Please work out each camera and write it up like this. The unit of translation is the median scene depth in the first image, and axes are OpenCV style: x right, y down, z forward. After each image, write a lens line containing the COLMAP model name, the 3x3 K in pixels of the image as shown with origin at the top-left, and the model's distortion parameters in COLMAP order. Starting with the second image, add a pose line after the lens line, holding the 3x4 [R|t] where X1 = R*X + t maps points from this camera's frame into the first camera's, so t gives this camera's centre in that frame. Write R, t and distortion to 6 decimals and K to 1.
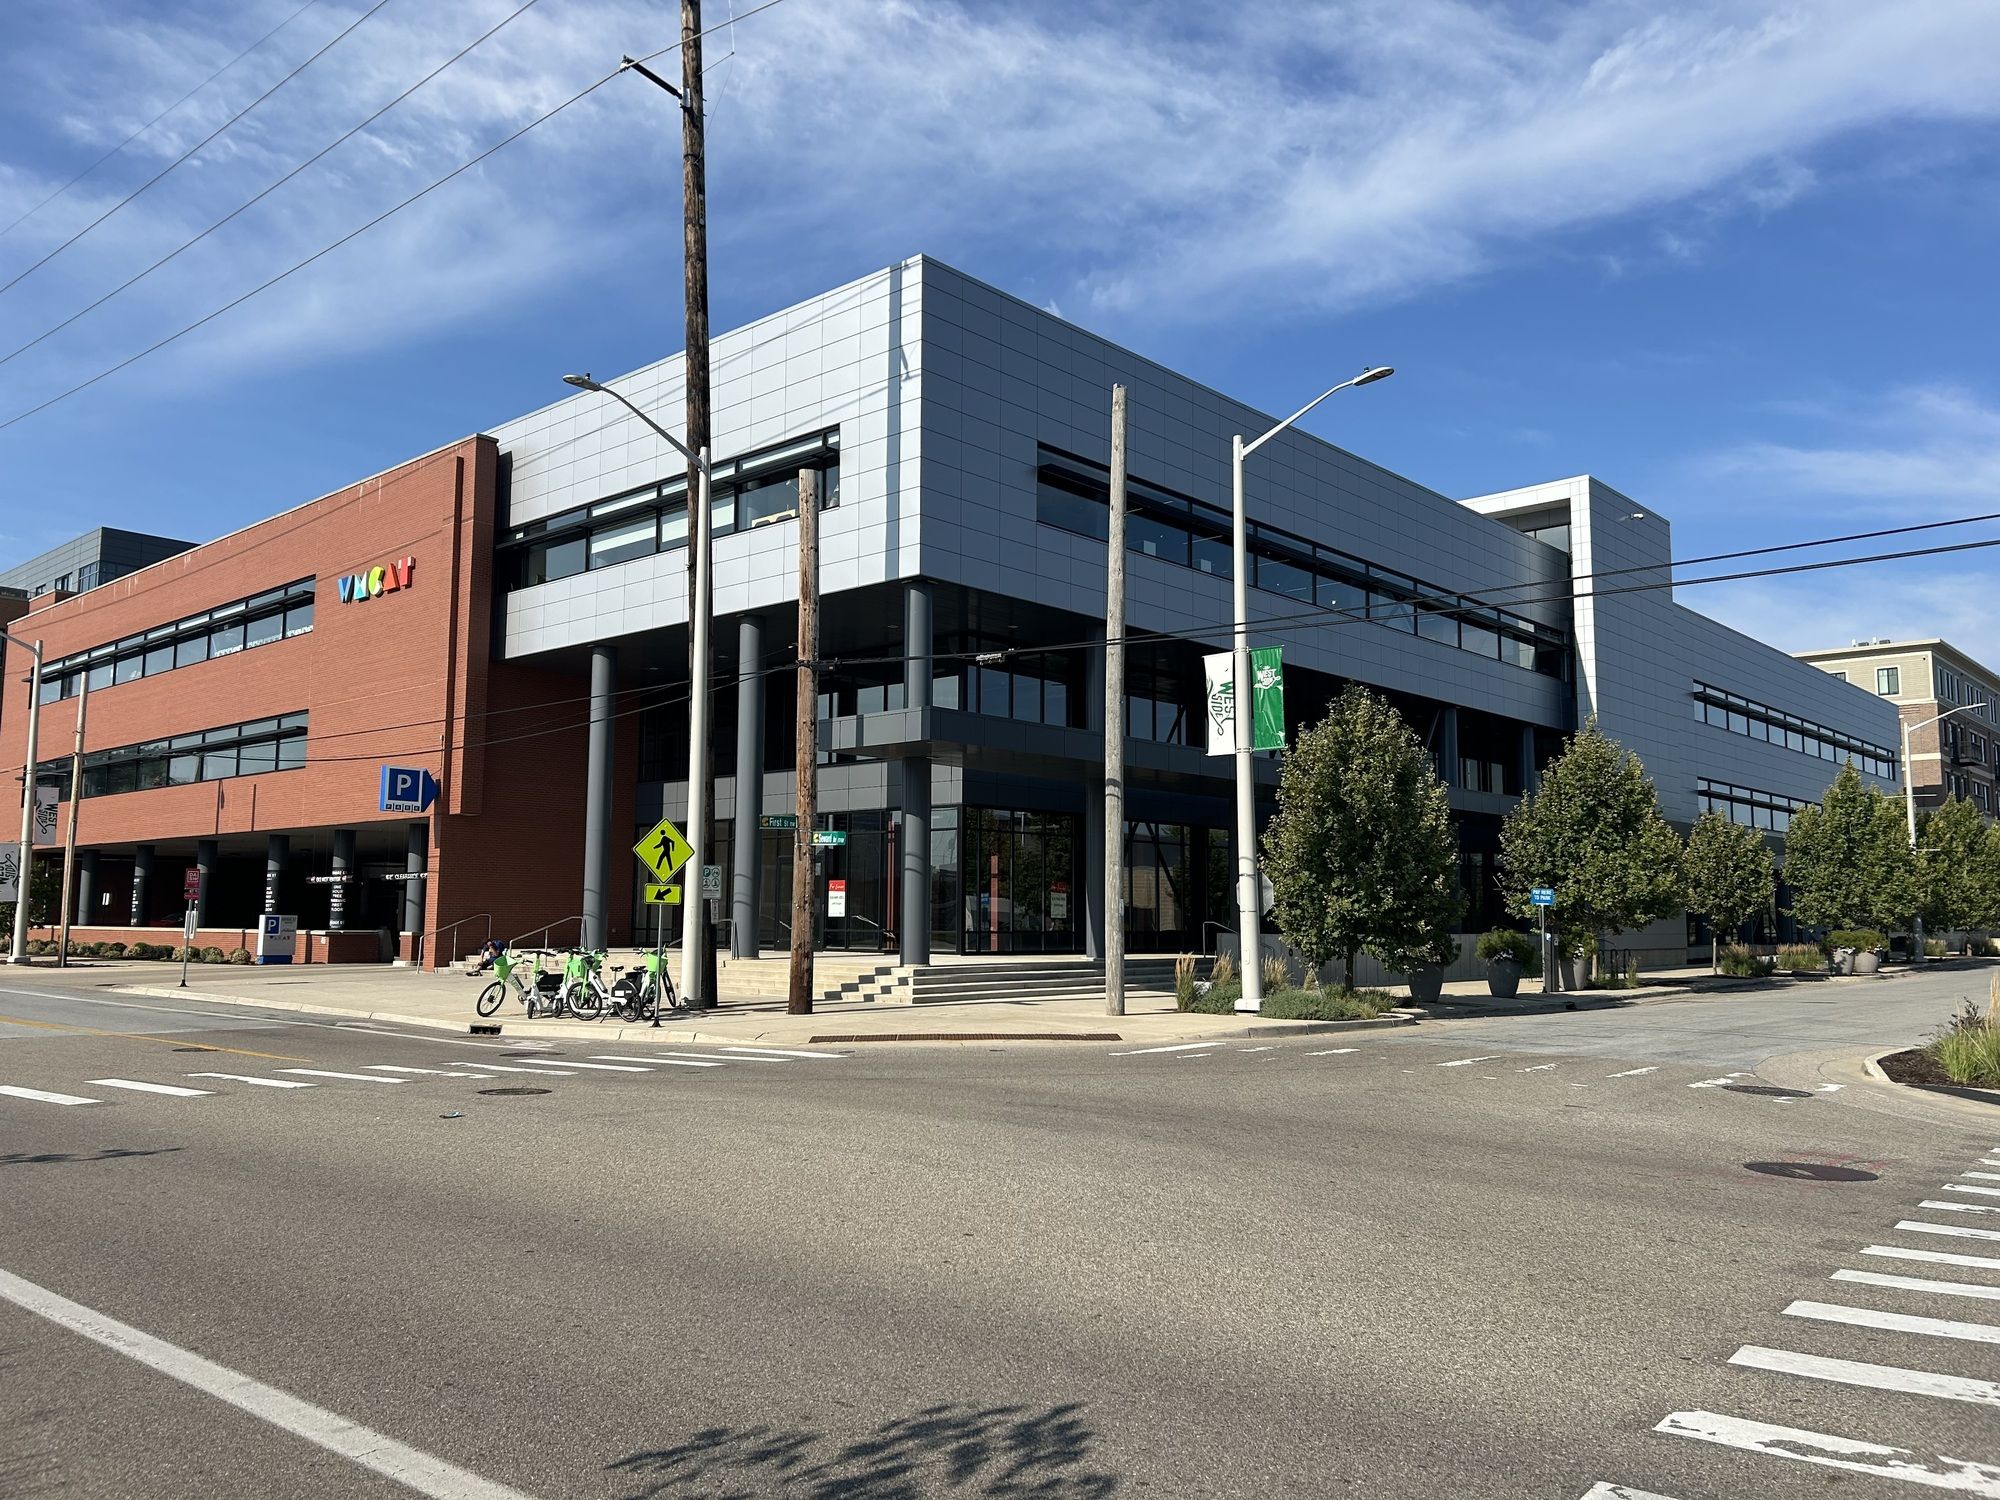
lens RADIAL K [[1506.4, 0, 974.7], [0, 1506.4, 760.0], [0, 0, 1]] dist [0.056647, -0.070248]
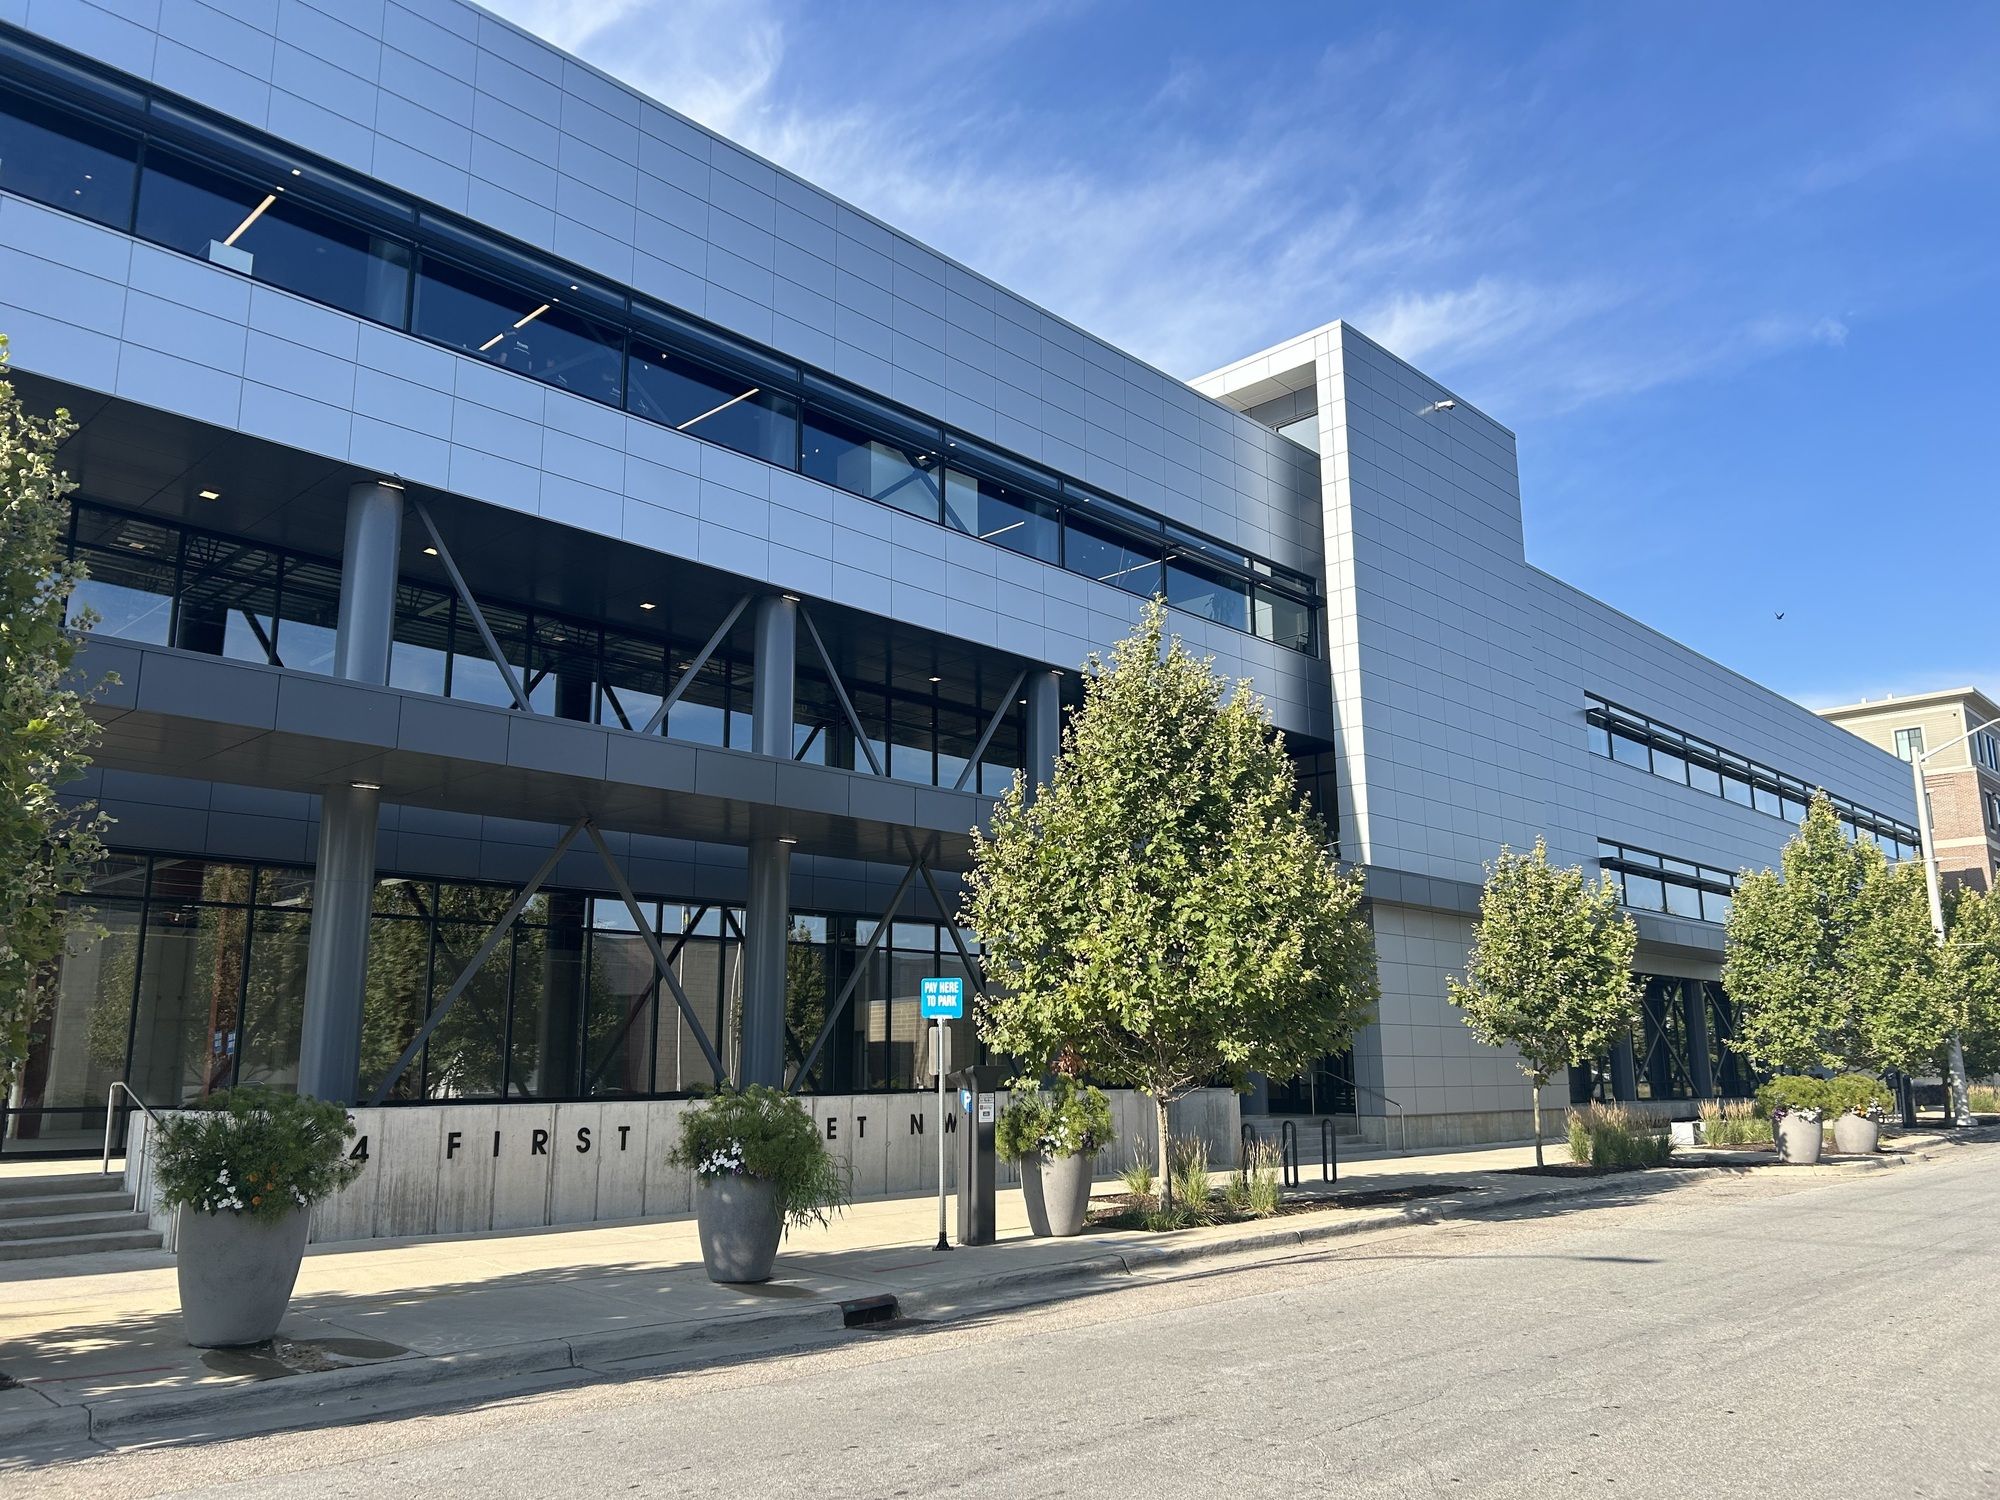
lens RADIAL K [[1506.4, 0, 978.7], [0, 1506.4, 752.6], [0, 0, 1]] dist [0.056647, -0.070248]
pose [[0.999590, -0.016106, -0.023652, 0.445343], [0.013598, 0.994631, -0.102588, 0.074962], [0.025178, 0.102224, 0.994443, 0.673198]]
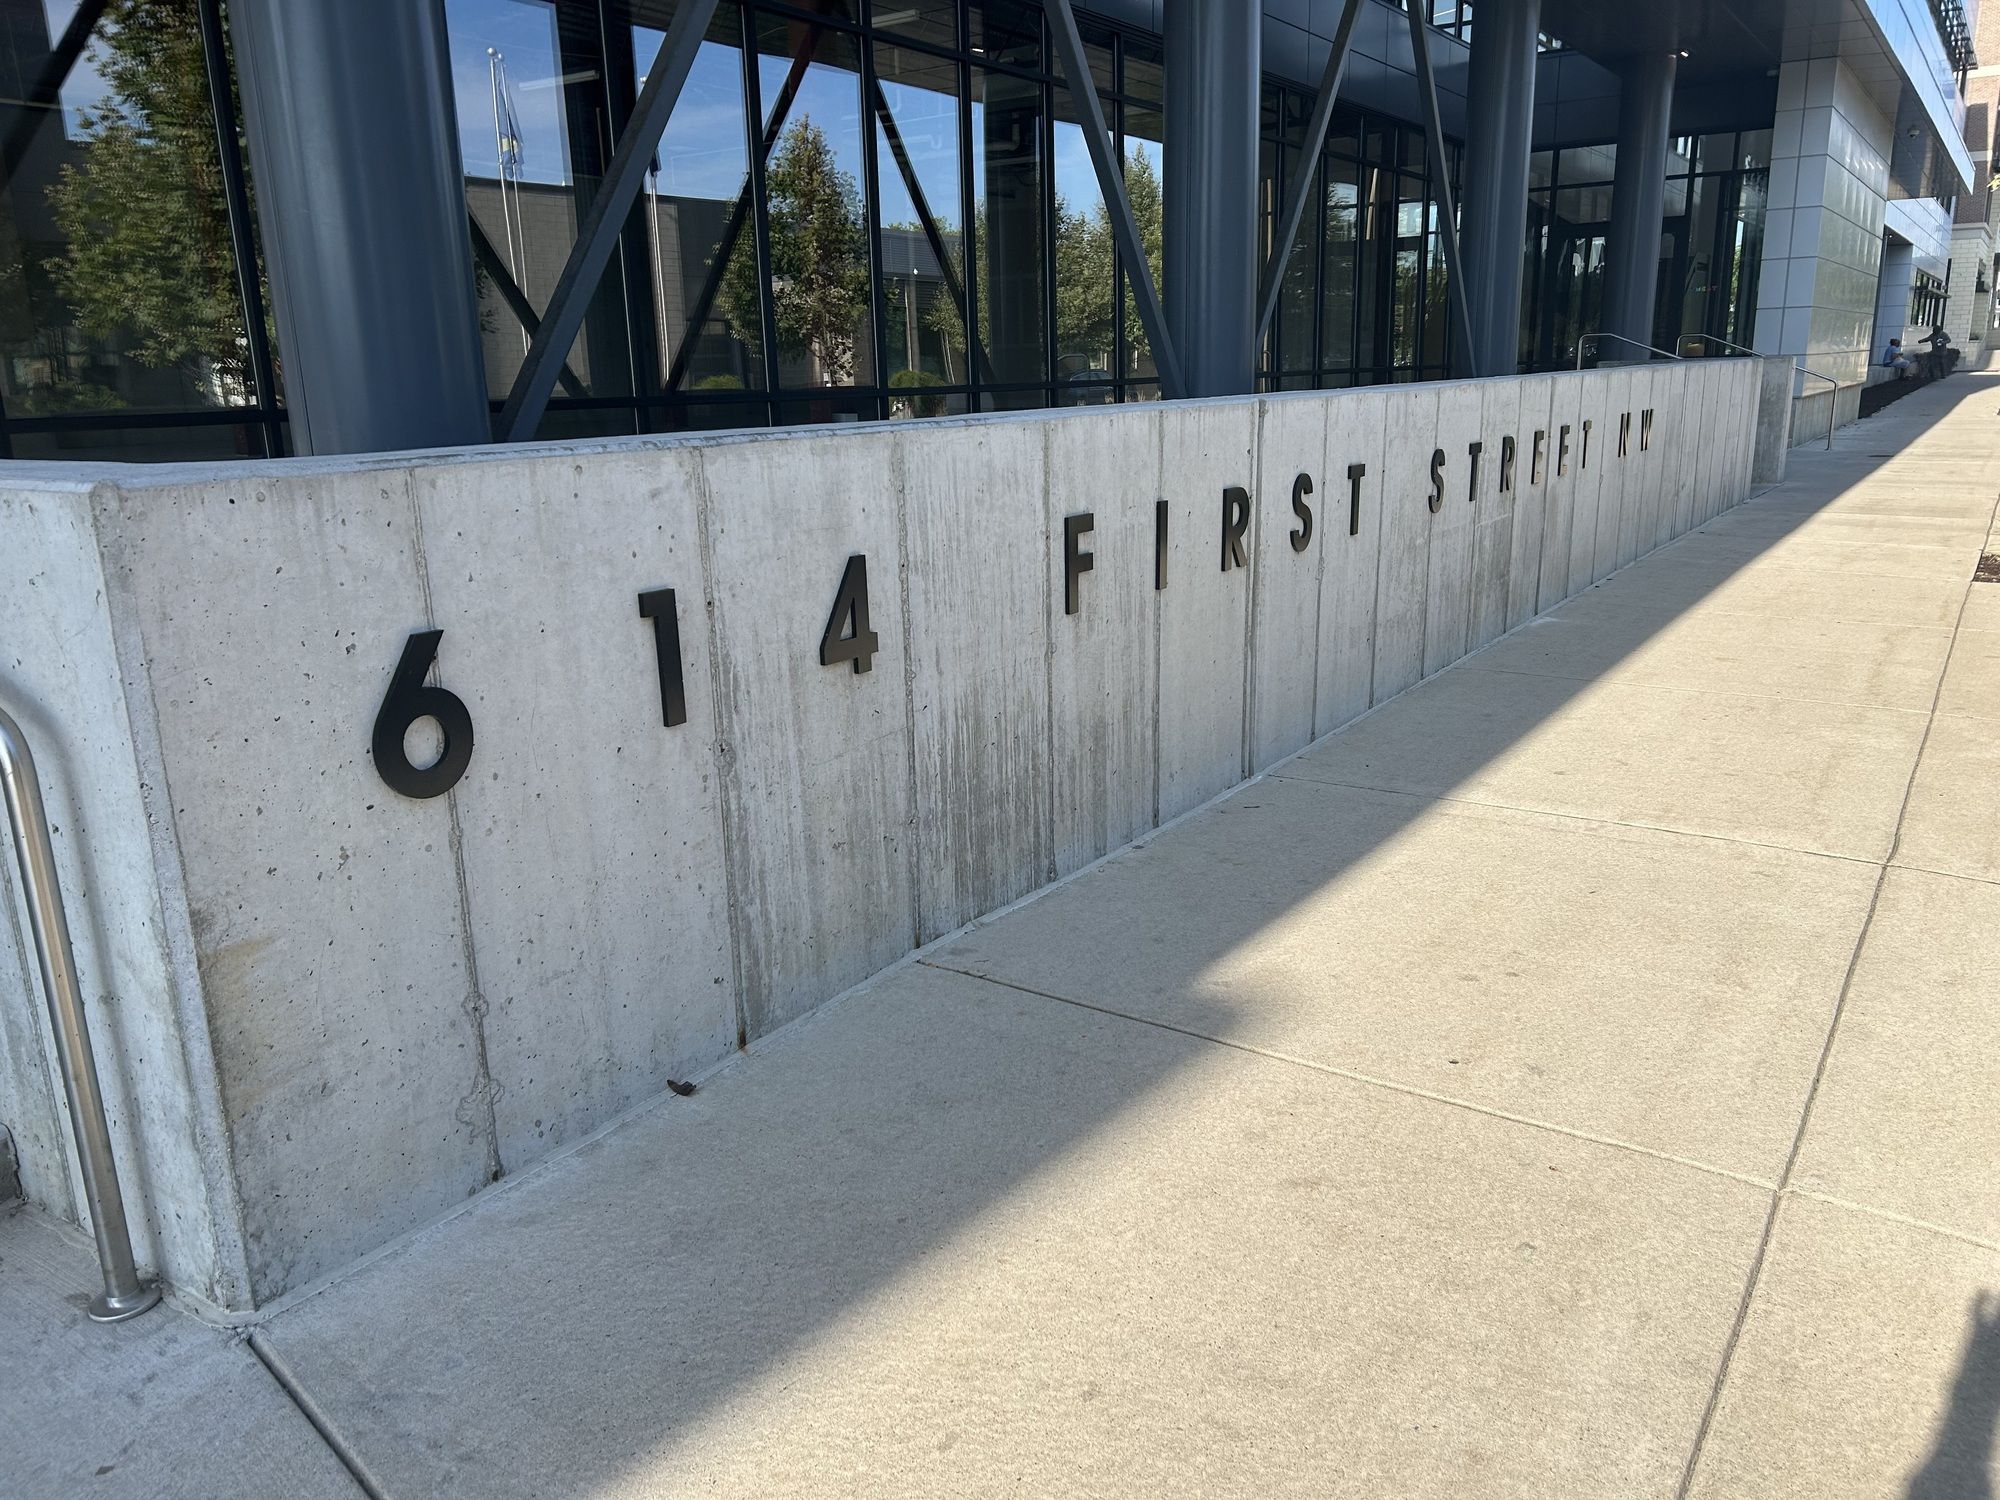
lens RADIAL K [[1506.4, 0, 994.4], [0, 1506.4, 761.4], [0, 0, 1]] dist [0.056647, -0.070248]
pose [[0.988072, -0.071202, 0.136544, 0.303815], [0.018927, 0.936116, 0.351182, 0.105044], [-0.152825, -0.344409, 0.926297, 0.926638]]
